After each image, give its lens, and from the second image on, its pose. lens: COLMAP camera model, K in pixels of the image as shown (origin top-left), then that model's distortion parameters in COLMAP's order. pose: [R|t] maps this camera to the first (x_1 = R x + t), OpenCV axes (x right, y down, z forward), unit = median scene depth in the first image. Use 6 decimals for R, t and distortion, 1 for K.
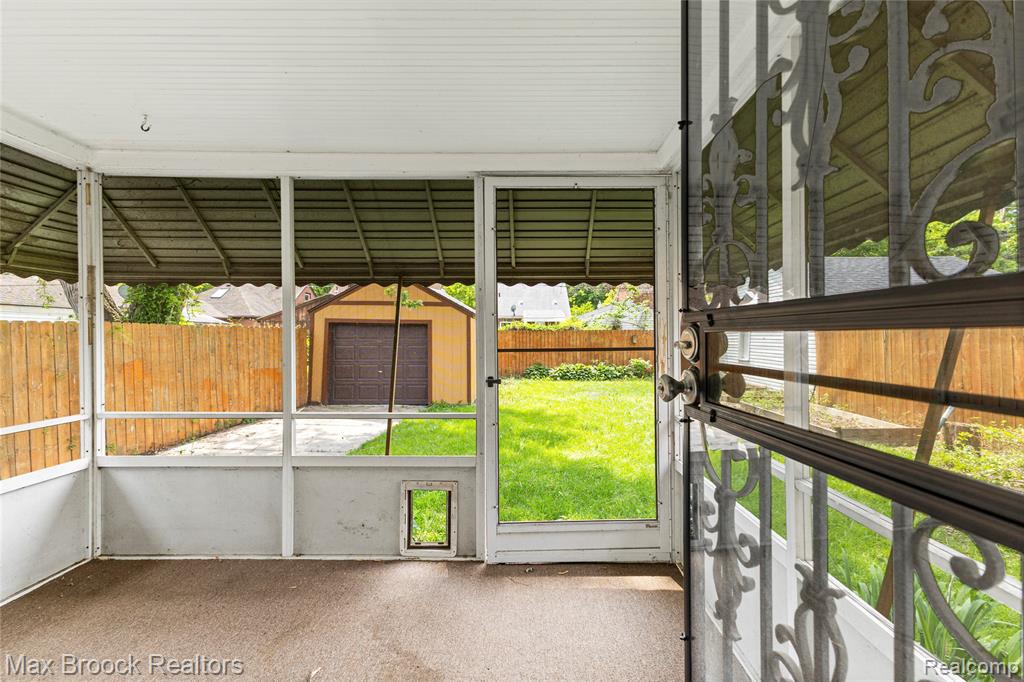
lens RADIAL K [[453.5, 0, 514.7], [0, 453.5, 337.8], [0, 0, 1]] dist [0.014479, -0.000098]
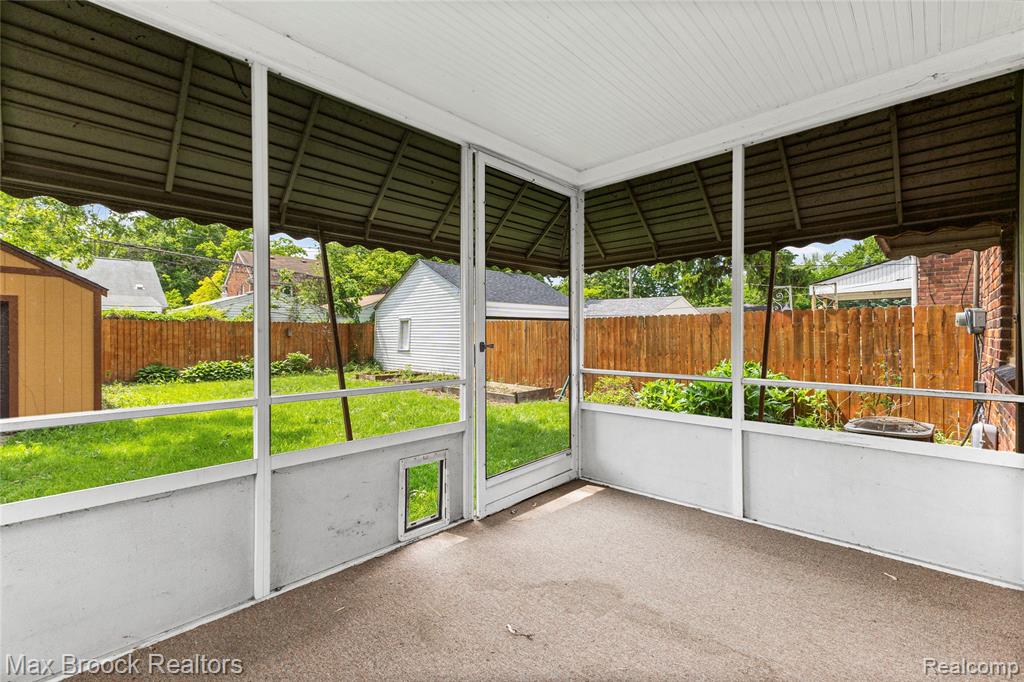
lens RADIAL K [[453.5, 0, 514.7], [0, 453.5, 337.8], [0, 0, 1]] dist [0.014479, -0.000098]
pose [[0.677578, -0.006113, 0.735426, -0.759942], [0.001882, 0.999977, 0.006578, 0.067317], [-0.735449, -0.003074, 0.677573, 0.222211]]
